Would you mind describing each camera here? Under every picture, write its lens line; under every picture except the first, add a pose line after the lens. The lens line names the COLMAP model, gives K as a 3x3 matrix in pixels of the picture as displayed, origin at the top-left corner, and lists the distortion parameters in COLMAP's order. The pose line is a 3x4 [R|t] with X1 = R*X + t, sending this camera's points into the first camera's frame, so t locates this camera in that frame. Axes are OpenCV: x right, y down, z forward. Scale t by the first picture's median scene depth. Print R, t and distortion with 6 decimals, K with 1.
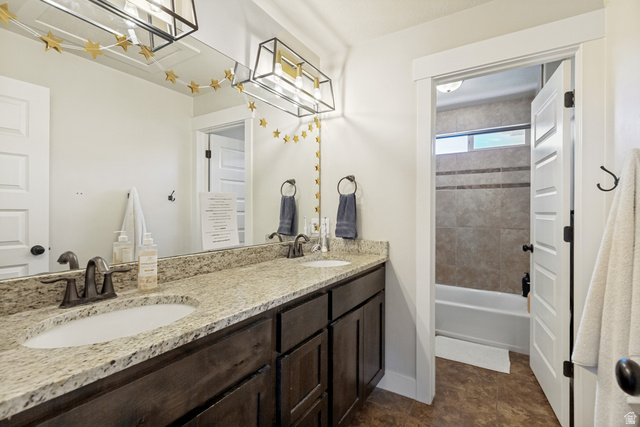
lens RADIAL K [[294.3, 0, 318.0], [0, 294.3, 213.7], [0, 0, 1]] dist [0.005331, -0.002348]
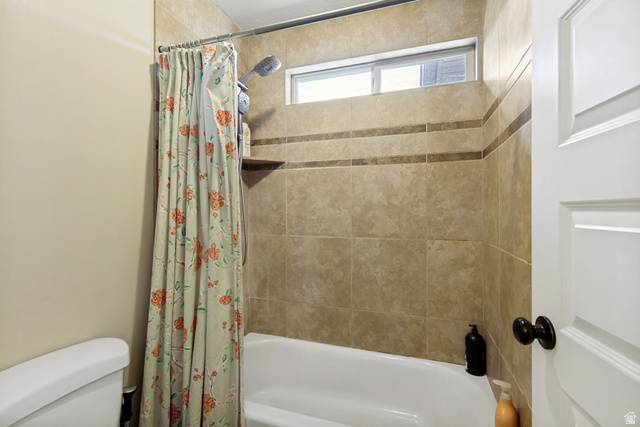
lens RADIAL K [[294.3, 0, 321.6], [0, 294.3, 211.6], [0, 0, 1]] dist [0.005331, -0.002348]
pose [[0.970903, -0.003962, 0.239441, 0.301159], [0.004956, 0.999981, -0.003549, 0.001898], [-0.239422, 0.004633, 0.970905, 0.516043]]
